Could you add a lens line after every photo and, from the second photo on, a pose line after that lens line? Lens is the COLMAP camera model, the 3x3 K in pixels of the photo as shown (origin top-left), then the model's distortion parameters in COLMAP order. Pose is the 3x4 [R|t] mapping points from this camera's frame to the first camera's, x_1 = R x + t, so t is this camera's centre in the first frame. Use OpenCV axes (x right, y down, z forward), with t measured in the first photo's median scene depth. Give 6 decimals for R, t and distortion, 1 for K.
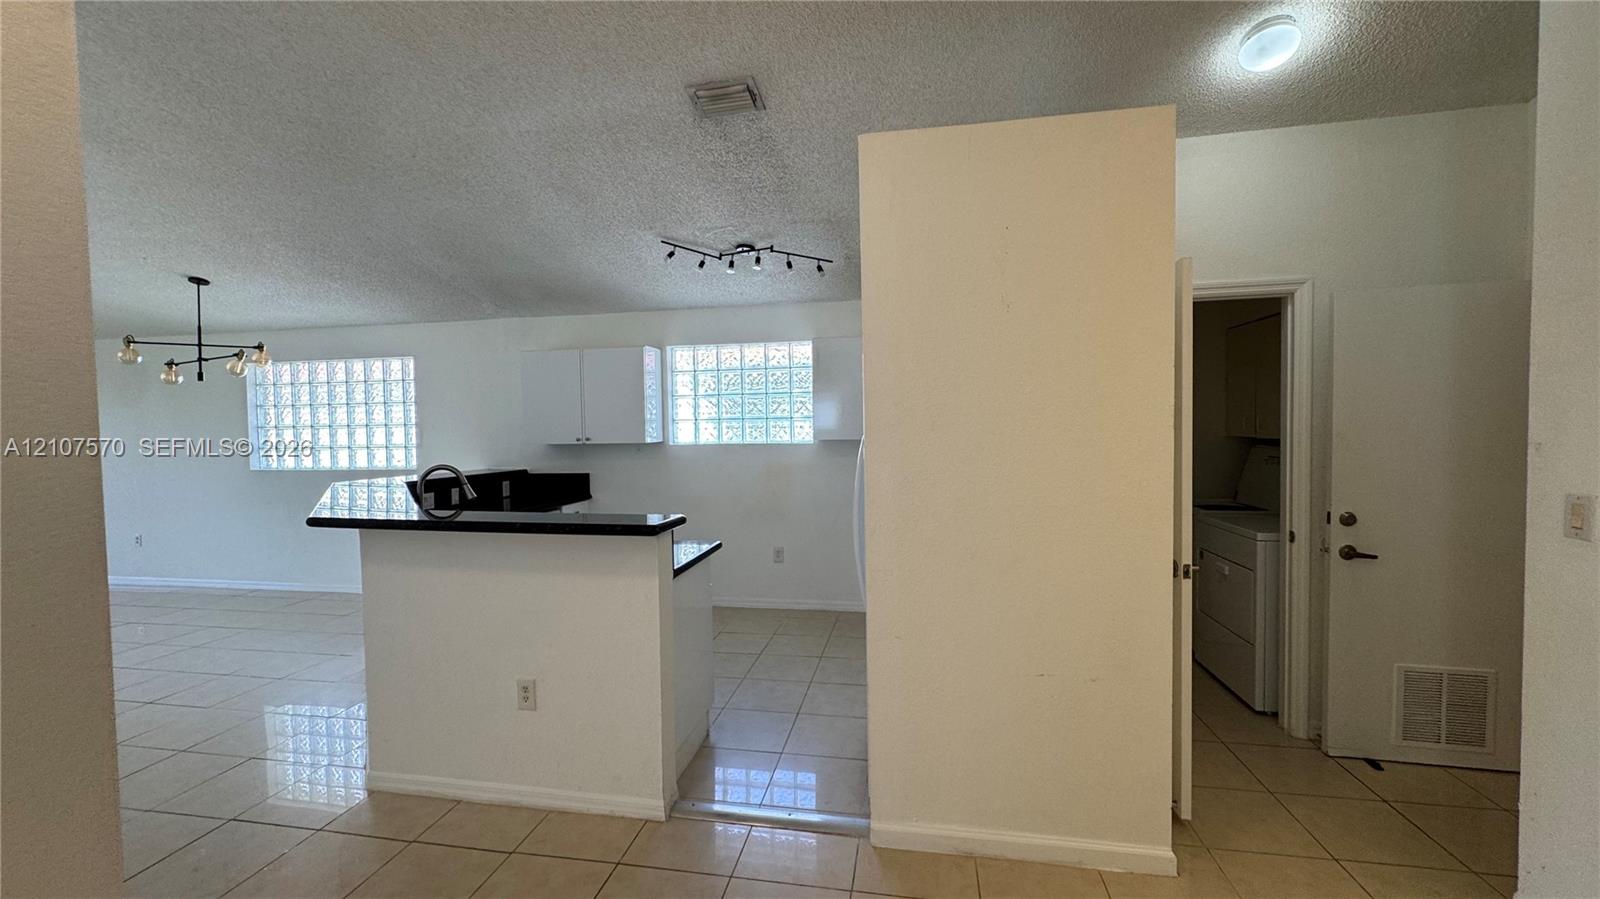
lens RADIAL K [[634.2, 0, 803.9], [0, 634.2, 447.6], [0, 0, 1]] dist [-0.003156, 0.000012]
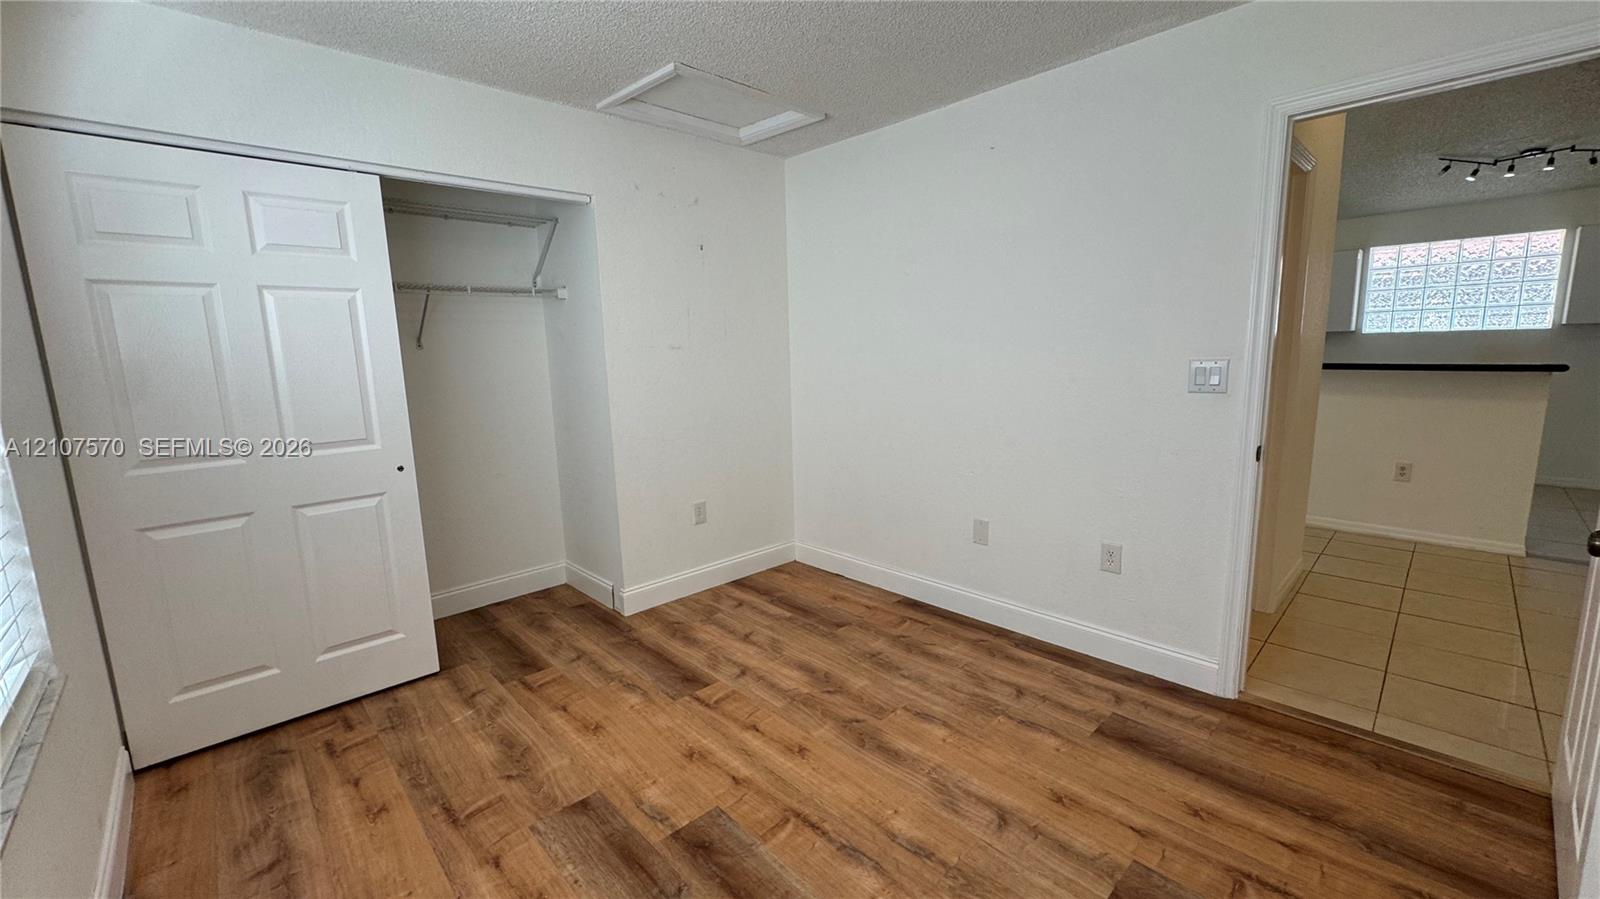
lens RADIAL K [[639.8, 0, 800.0], [0, 639.8, 449.5], [0, 0, 1]] dist [-0.000691, -0.000756]
pose [[0.807058, 0.085973, -0.584180, -0.432288], [-0.009534, 0.991112, 0.132689, 0.073979], [0.590395, -0.101518, 0.800705, -0.732586]]
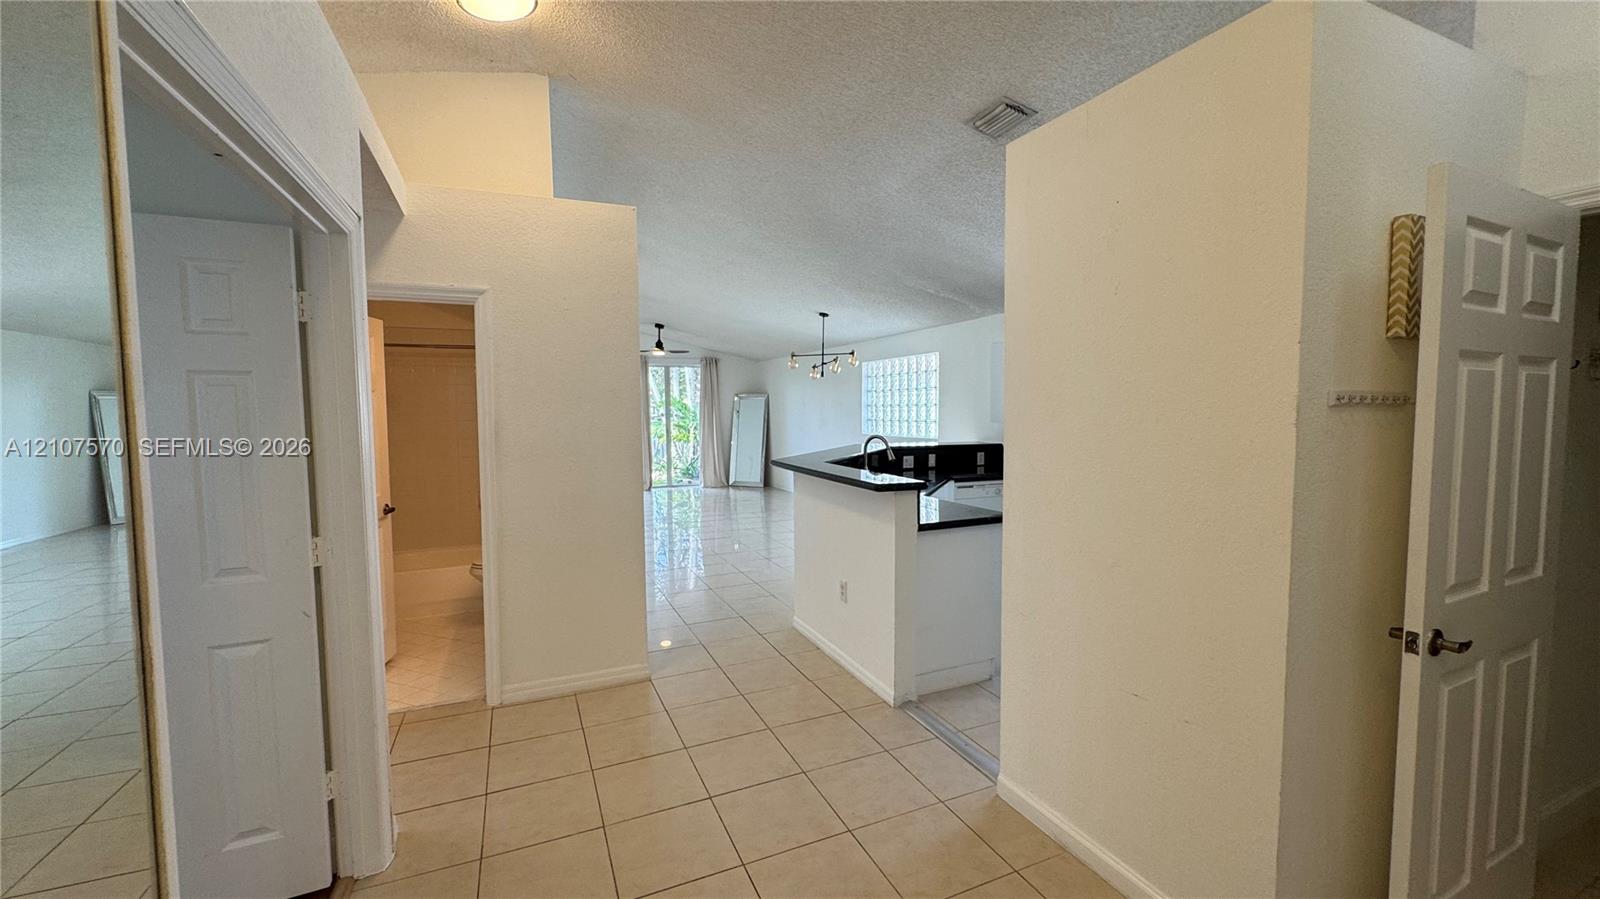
lens RADIAL K [[634.2, 0, 803.9], [0, 634.2, 447.6], [0, 0, 1]] dist [-0.003156, 0.000012]
pose [[0.561487, 0.062841, -0.825096, 0.418180], [-0.032565, 0.998018, 0.053850, -0.012376], [0.826845, -0.003367, 0.562420, 0.052834]]
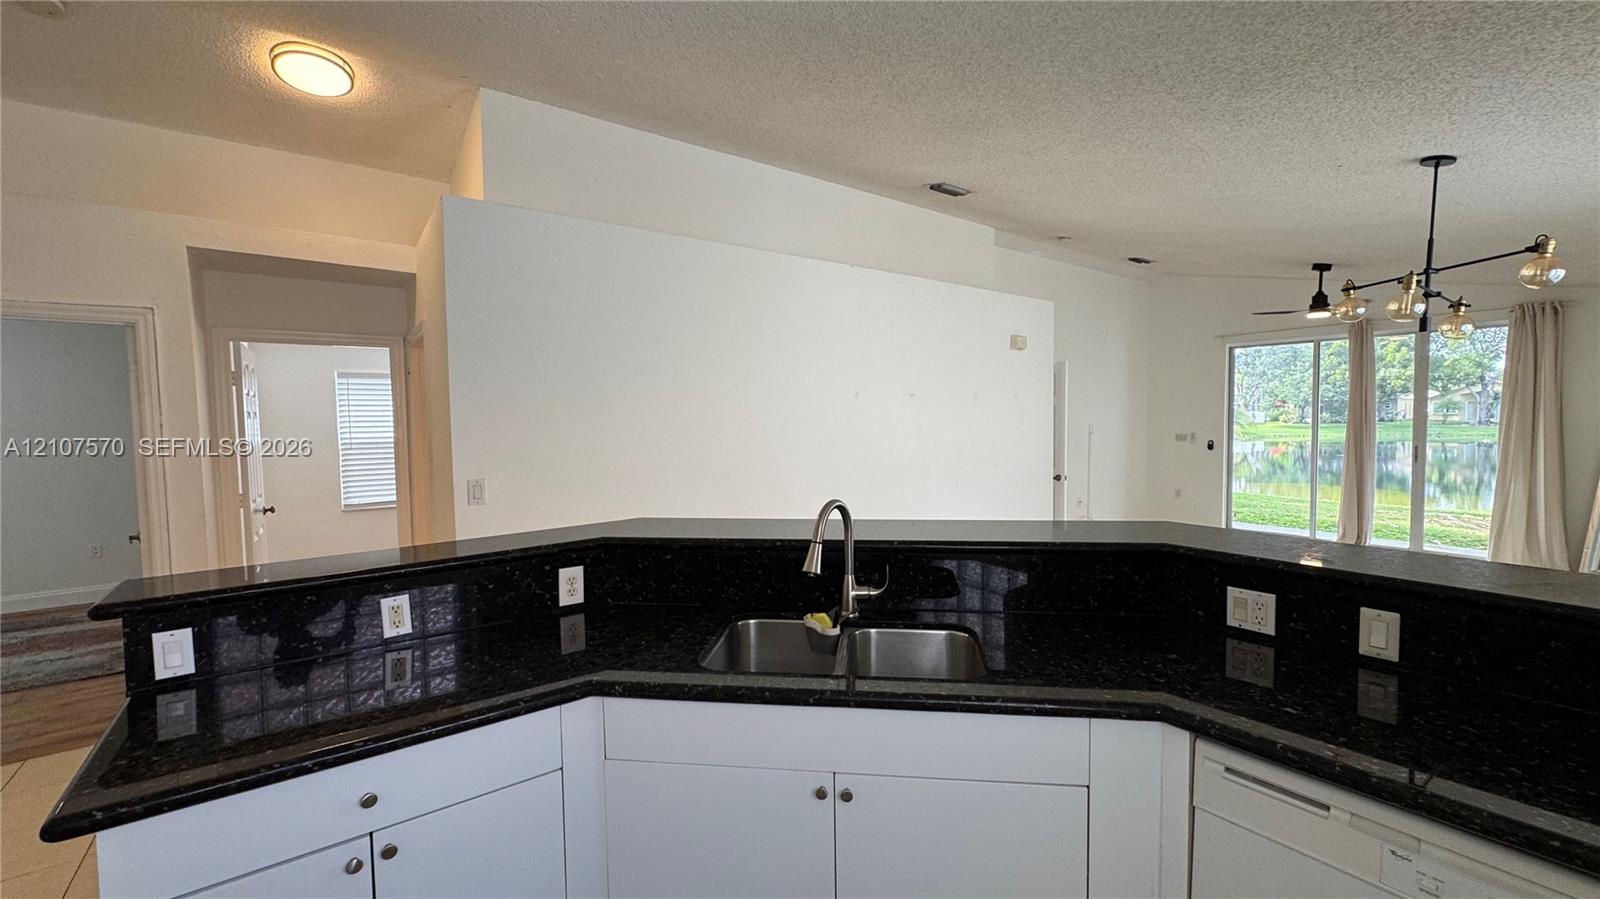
lens RADIAL K [[637.8, 0, 805.0], [0, 637.8, 448.3], [0, 0, 1]] dist [-0.001356, 0.000493]
pose [[-0.671641, 0.063627, -0.738140, -0.120263], [-0.003788, 0.995998, 0.089301, -0.053969], [0.740868, 0.062774, -0.668711, 1.102866]]
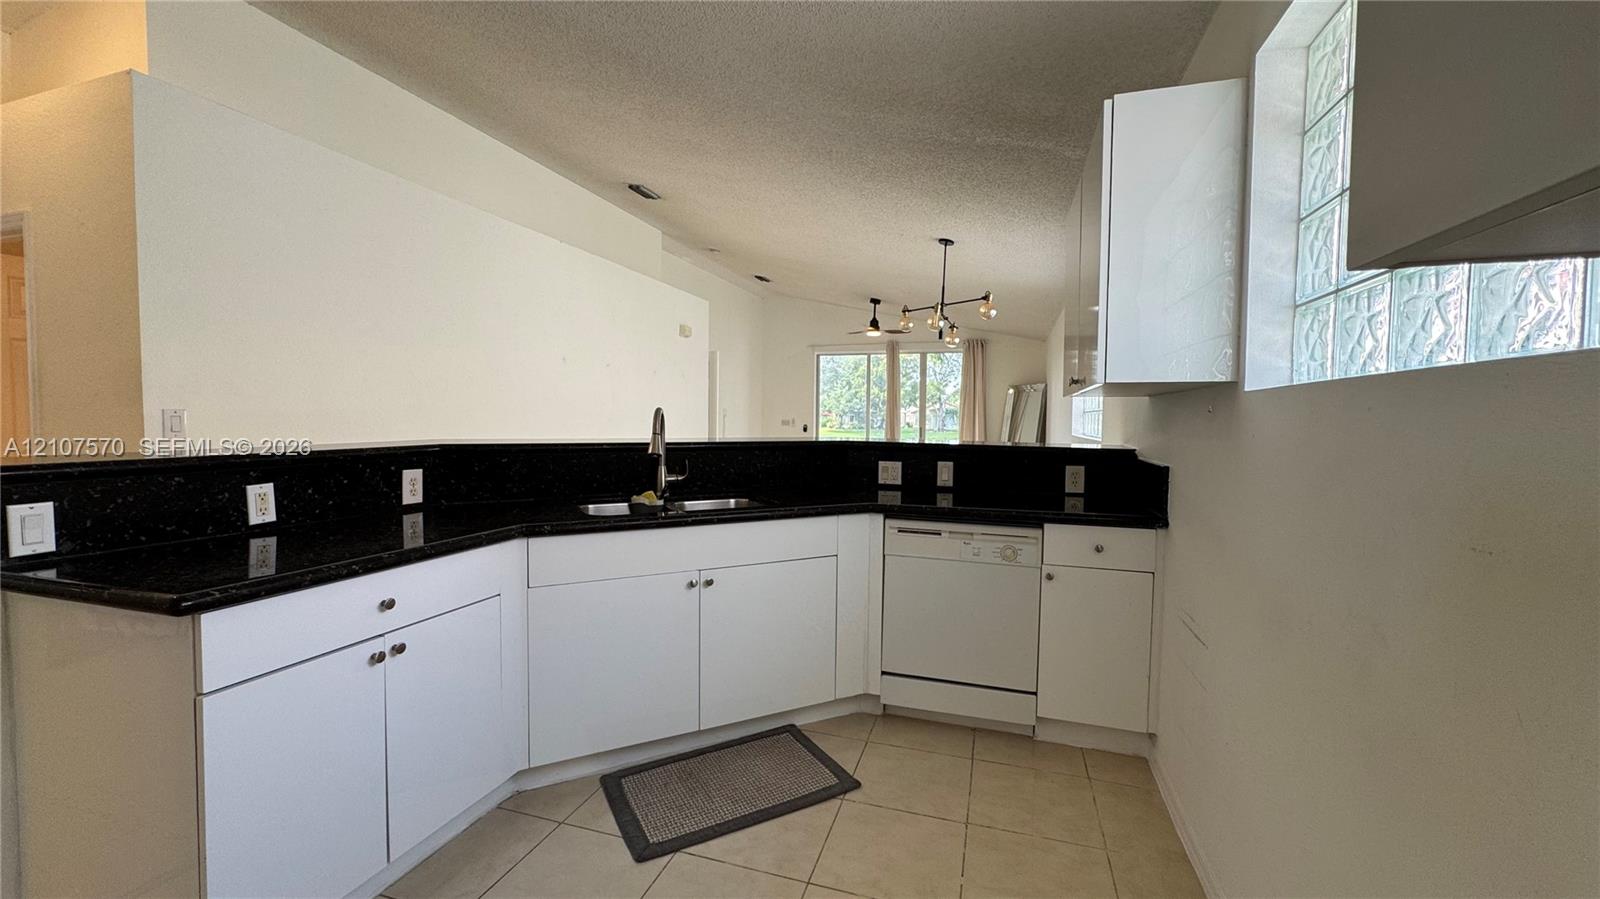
lens RADIAL K [[639.8, 0, 800.0], [0, 639.8, 449.5], [0, 0, 1]] dist [-0.000691, -0.000756]
pose [[-0.134557, 0.061498, -0.988996, 0.141628], [-0.047573, 0.996520, 0.068439, 0.014706], [0.989763, 0.056259, -0.131163, 1.038420]]
